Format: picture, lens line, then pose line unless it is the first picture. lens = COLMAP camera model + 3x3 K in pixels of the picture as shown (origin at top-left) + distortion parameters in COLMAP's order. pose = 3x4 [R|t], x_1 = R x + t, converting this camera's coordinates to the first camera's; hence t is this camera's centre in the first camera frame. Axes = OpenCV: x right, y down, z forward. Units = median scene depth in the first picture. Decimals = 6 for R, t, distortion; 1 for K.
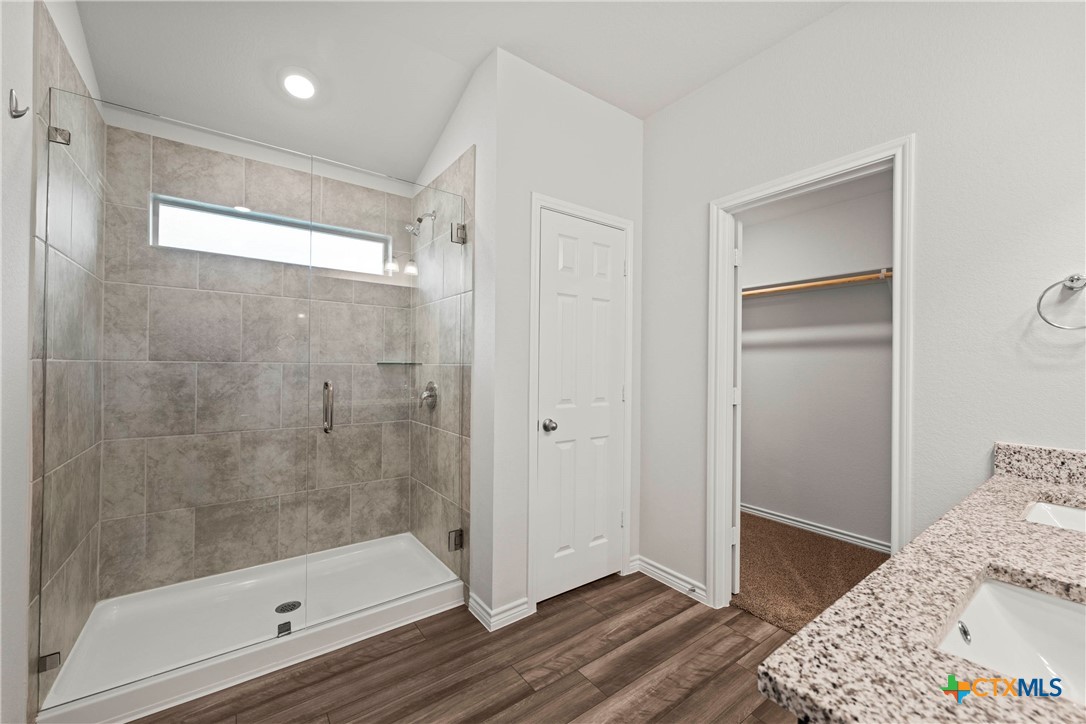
lens RADIAL K [[431.9, 0, 552.3], [0, 431.9, 363.7], [0, 0, 1]] dist [0.000298, -0.000228]
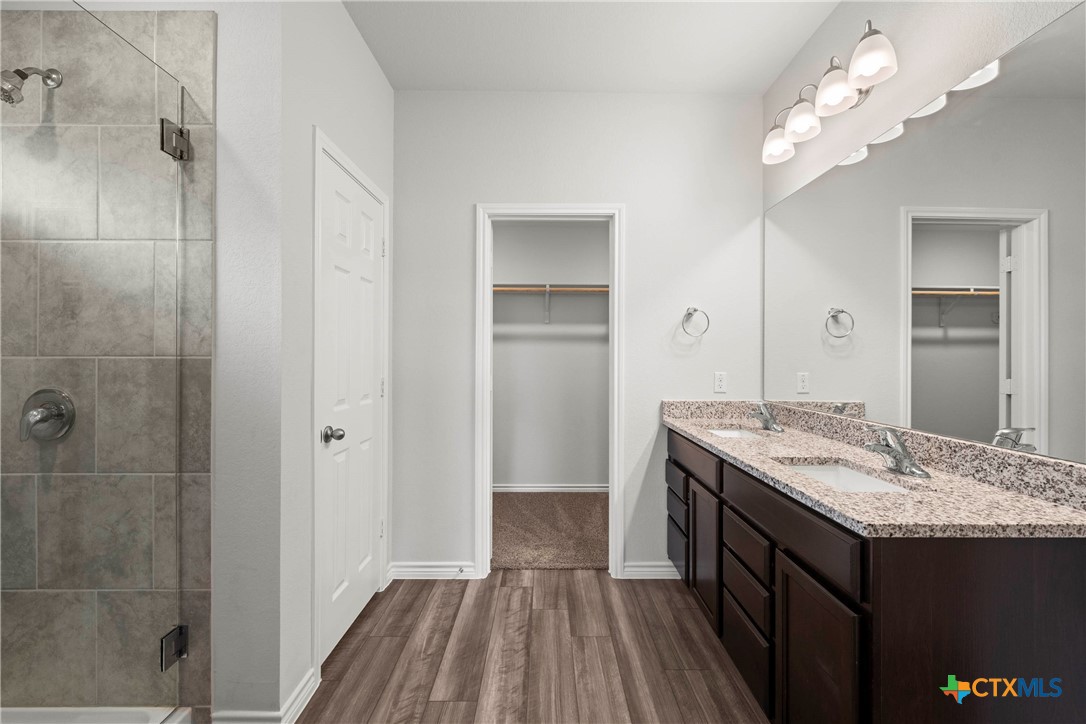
lens RADIAL K [[431.6, 0, 548.0], [0, 431.6, 355.5], [0, 0, 1]] dist [-0.000233, -0.000340]
pose [[0.595227, -0.006114, 0.803535, -0.425008], [-0.000188, 0.999970, 0.007749, -0.005975], [-0.803558, -0.004764, 0.595208, 0.235587]]
